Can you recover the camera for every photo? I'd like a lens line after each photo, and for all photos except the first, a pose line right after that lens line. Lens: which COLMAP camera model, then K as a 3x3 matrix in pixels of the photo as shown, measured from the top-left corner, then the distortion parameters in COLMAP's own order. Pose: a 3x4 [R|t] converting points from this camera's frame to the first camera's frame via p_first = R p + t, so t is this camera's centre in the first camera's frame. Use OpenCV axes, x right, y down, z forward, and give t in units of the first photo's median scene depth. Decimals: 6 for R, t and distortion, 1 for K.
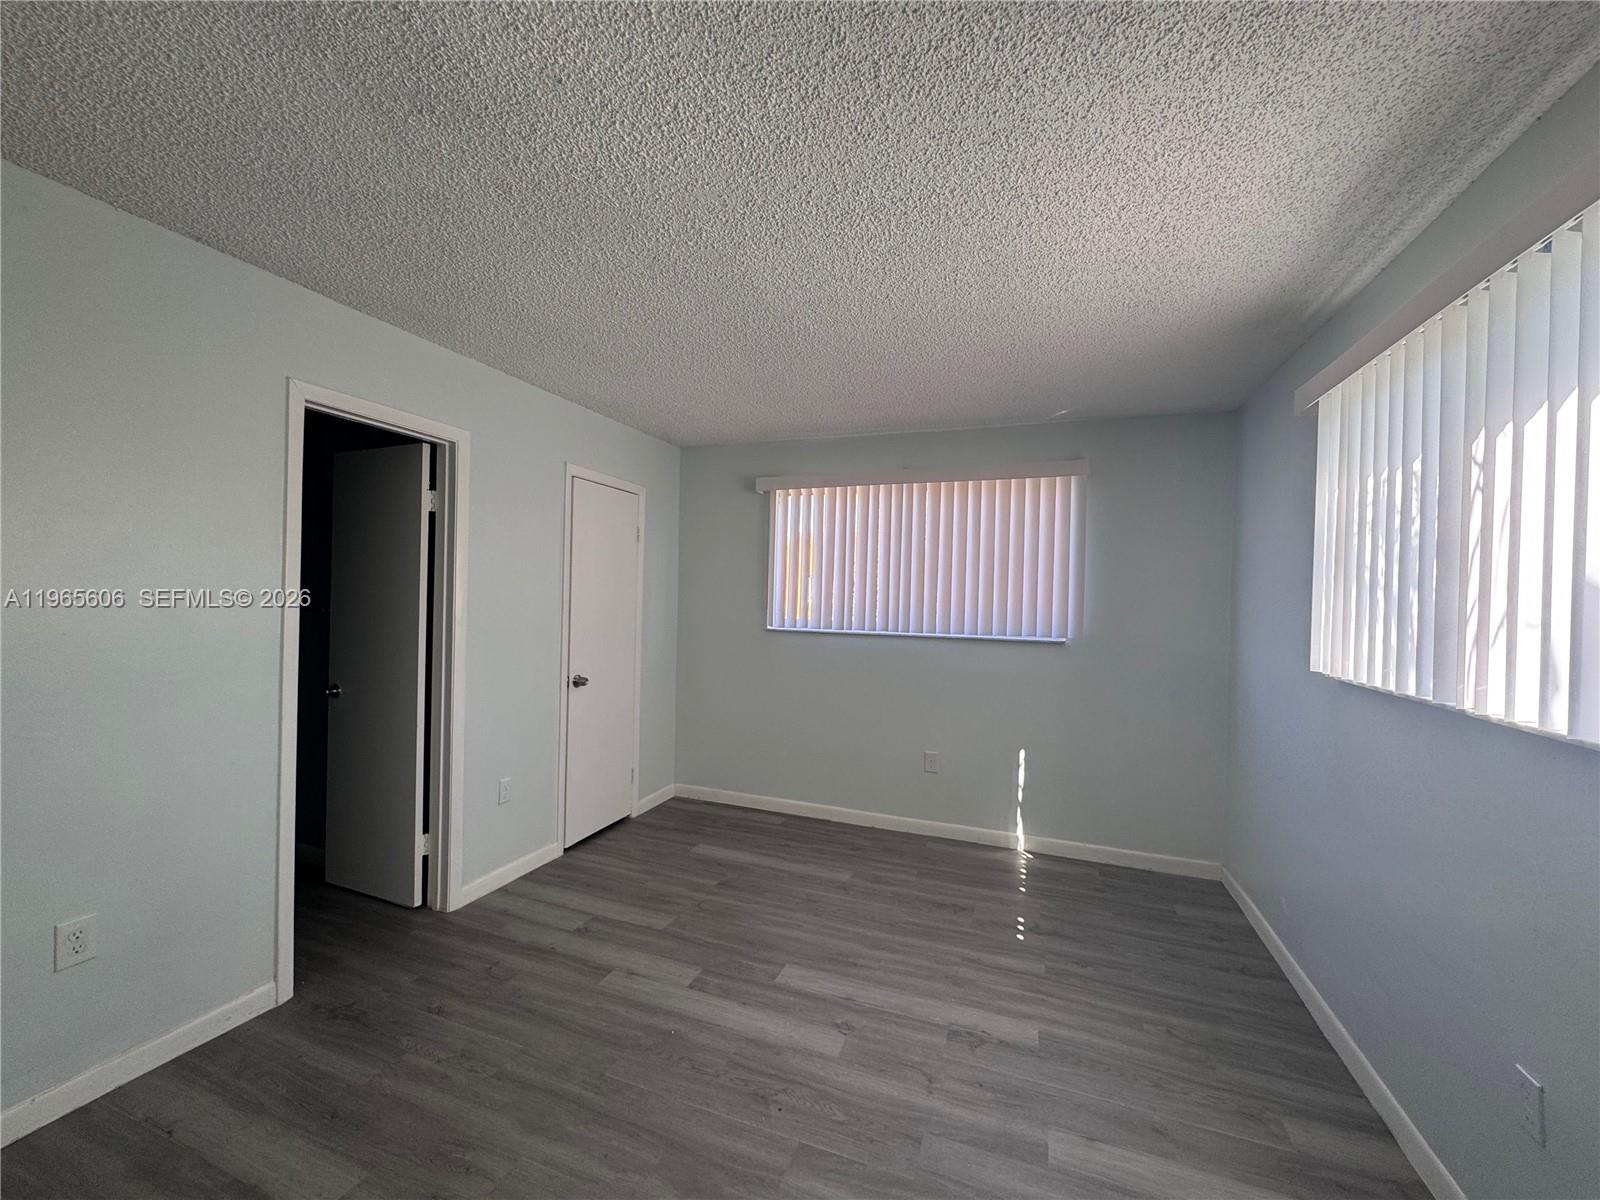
lens RADIAL K [[636.7, 0, 798.9], [0, 636.7, 601.5], [0, 0, 1]] dist [-0.002238, -0.000086]
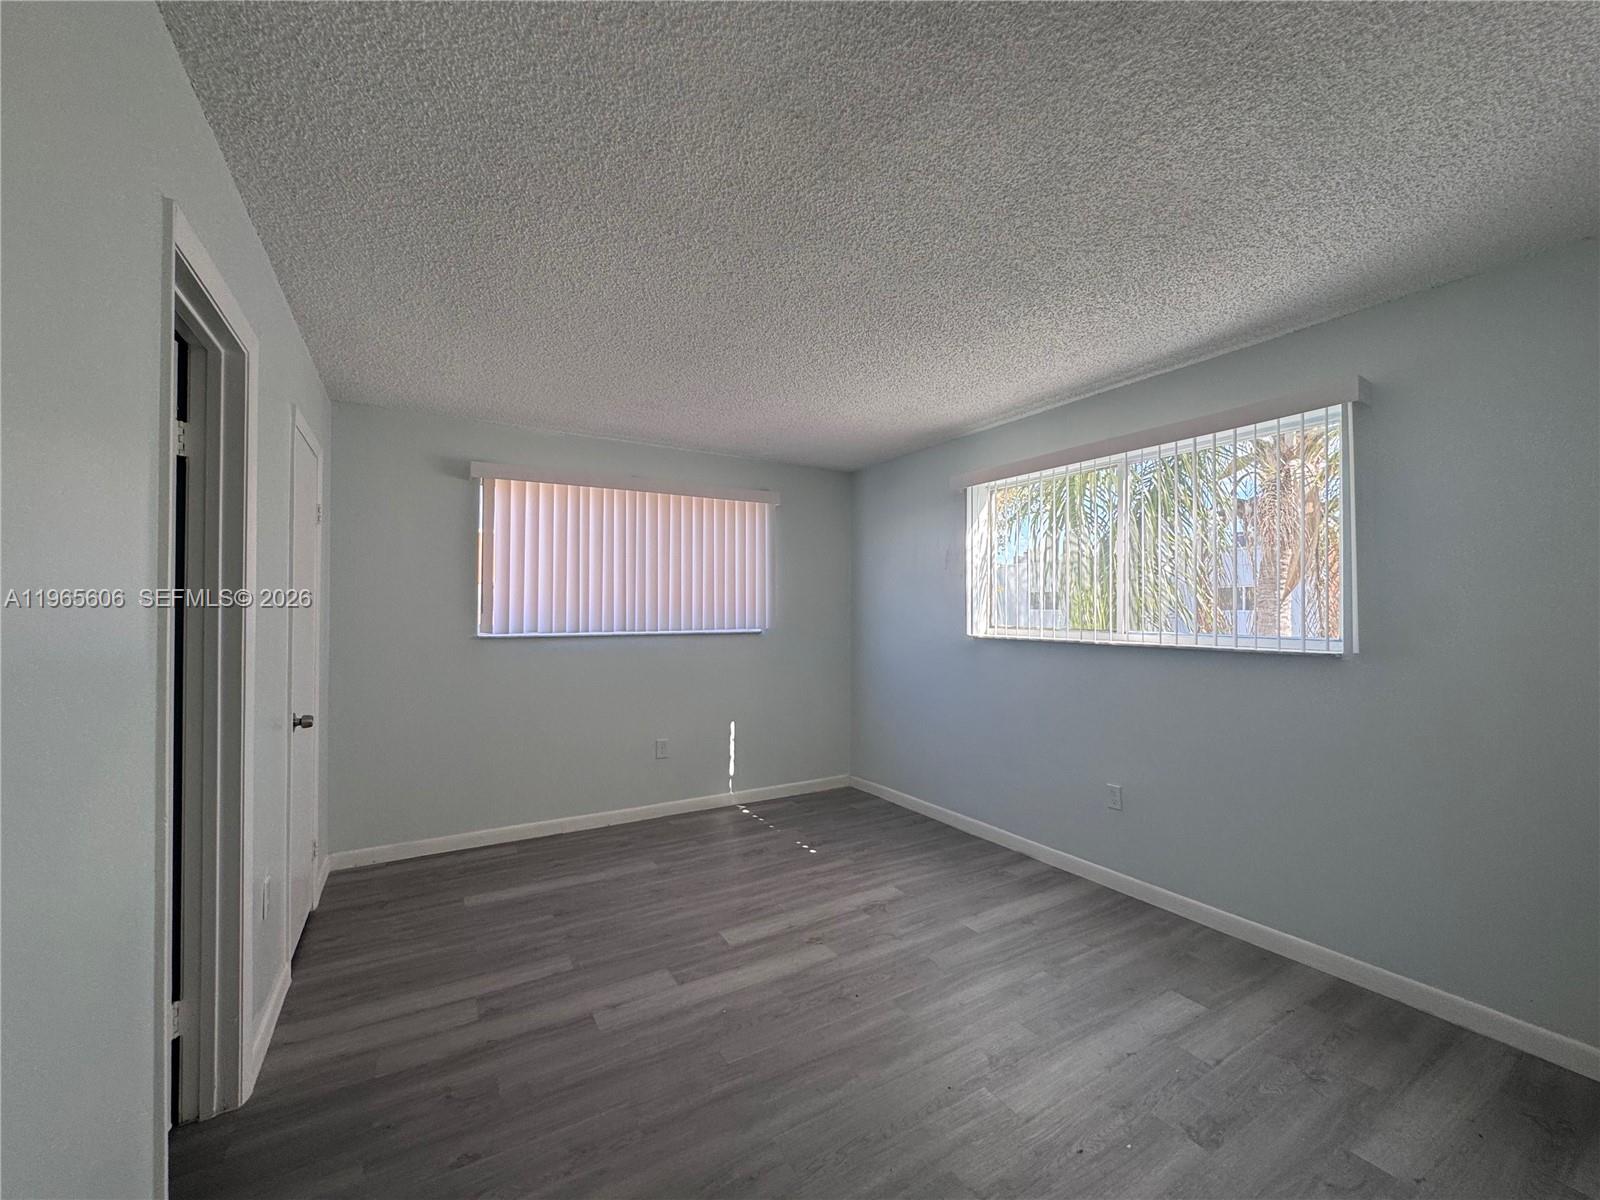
lens RADIAL K [[636.7, 0, 800.9], [0, 636.7, 602.4], [0, 0, 1]] dist [-0.002238, -0.000086]
pose [[0.625179, -0.012821, 0.780376, -0.677294], [0.017994, 0.999836, 0.002011, 0.004089], [-0.780274, 0.012784, 0.625307, 0.175677]]
